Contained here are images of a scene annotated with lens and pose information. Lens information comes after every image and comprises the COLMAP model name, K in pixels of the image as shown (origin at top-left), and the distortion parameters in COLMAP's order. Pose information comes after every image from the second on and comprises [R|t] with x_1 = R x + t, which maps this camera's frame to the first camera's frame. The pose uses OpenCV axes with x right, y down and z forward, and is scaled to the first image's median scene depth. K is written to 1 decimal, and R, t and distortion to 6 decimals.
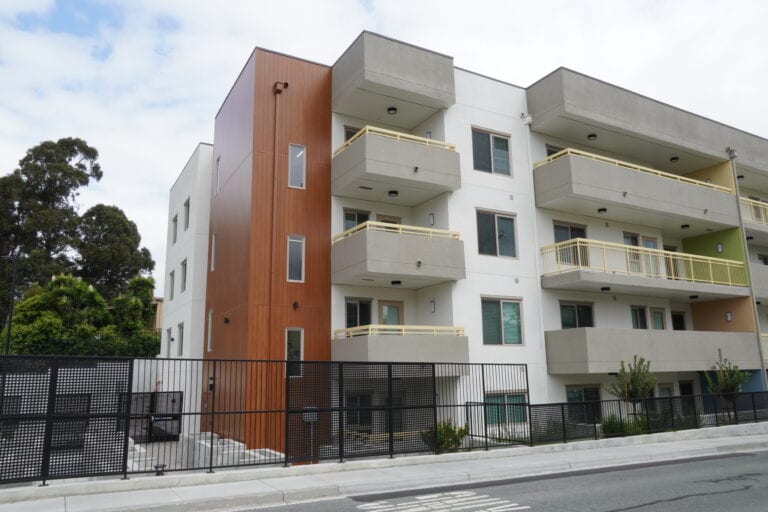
lens RADIAL K [[569.4, 0, 384.0], [0, 569.4, 256.0], [0, 0, 1]] dist [-0.063660, 0.069165]
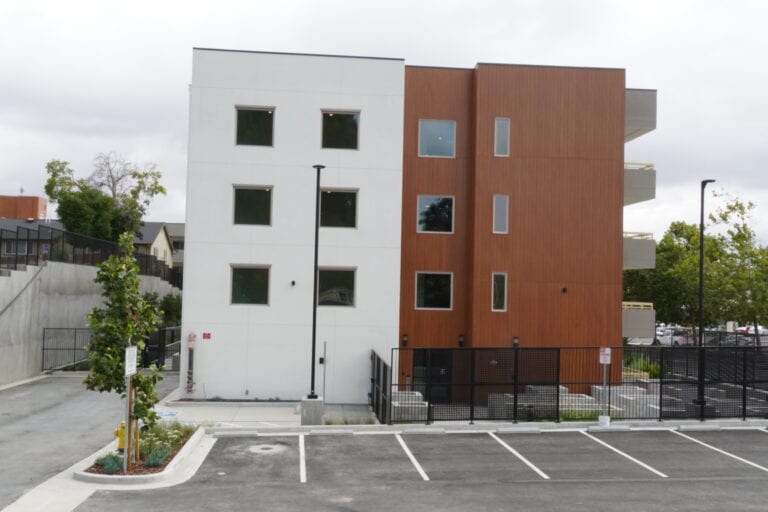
lens RADIAL K [[770.0, 0, 384.0], [0, 770.0, 256.0], [0, 0, 1]] dist [0.007857, 0.023661]
pose [[0.422237, 0.073211, 0.903524, -4.707726], [-0.220633, 0.975059, 0.024099, 0.227148], [-0.879225, -0.209523, 0.427859, 1.652685]]
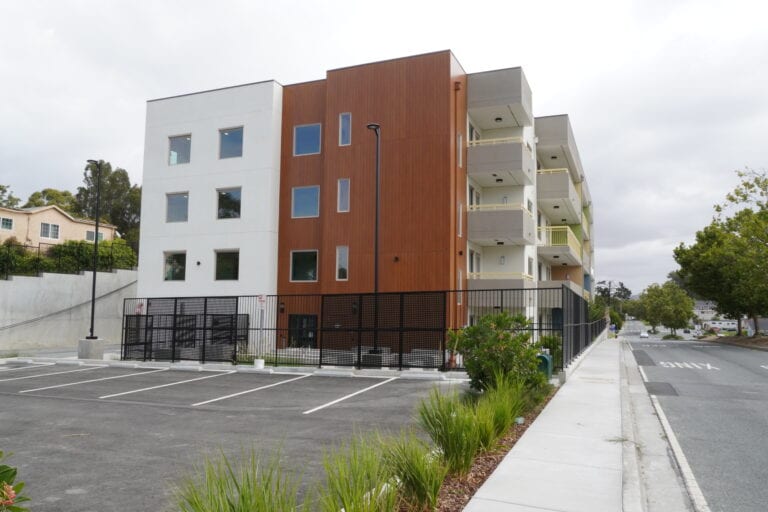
lens RADIAL K [[569.4, 0, 384.0], [0, 569.4, 256.0], [0, 0, 1]] dist [-0.063660, 0.069165]
pose [[0.787827, 0.084120, 0.610125, -2.696389], [-0.155571, 0.985685, 0.064982, 0.075884], [-0.595924, -0.146112, 0.789636, 0.025740]]
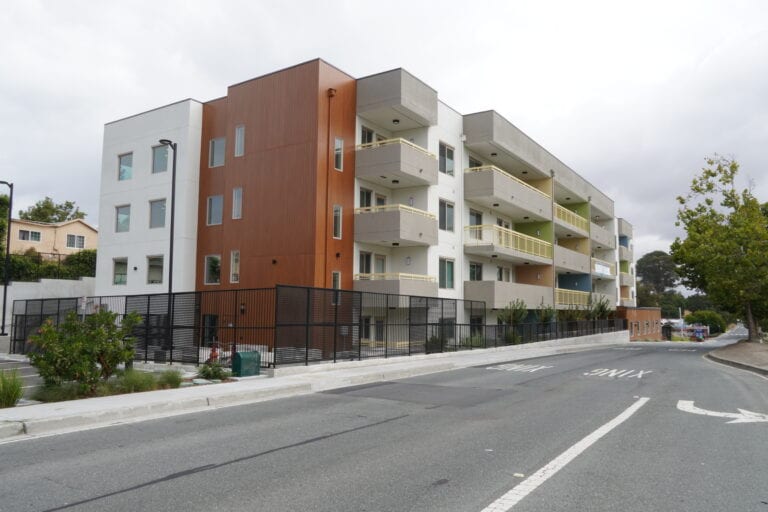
lens RADIAL K [[569.4, 0, 384.0], [0, 569.4, 256.0], [0, 0, 1]] dist [-0.063660, 0.069165]
pose [[0.890572, 0.070062, 0.449414, -1.623044], [-0.122152, 0.988608, 0.087941, -0.118923], [-0.438132, -0.133214, 0.888985, -0.754151]]
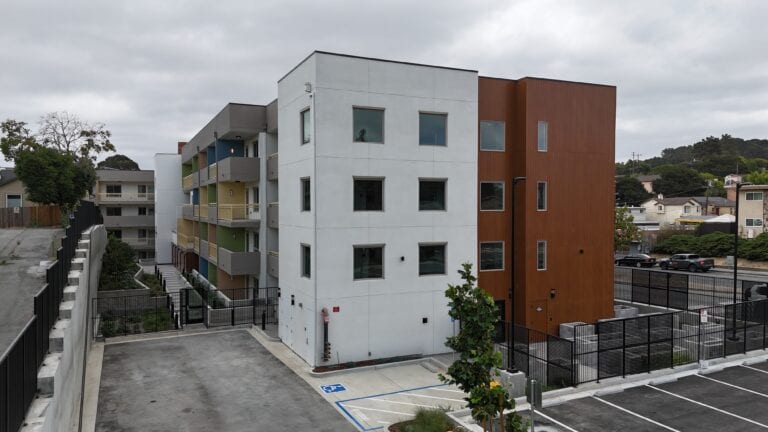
lens RADIAL K [[561.4, 0, 384.0], [0, 561.4, 216.0], [0, 0, 1]] dist [0.079857, -0.077203]
pose [[0.084076, 0.002394, 0.996456, -4.763329], [-0.209392, 0.977712, 0.015319, 0.275081], [-0.974210, -0.209938, 0.082703, 3.571059]]
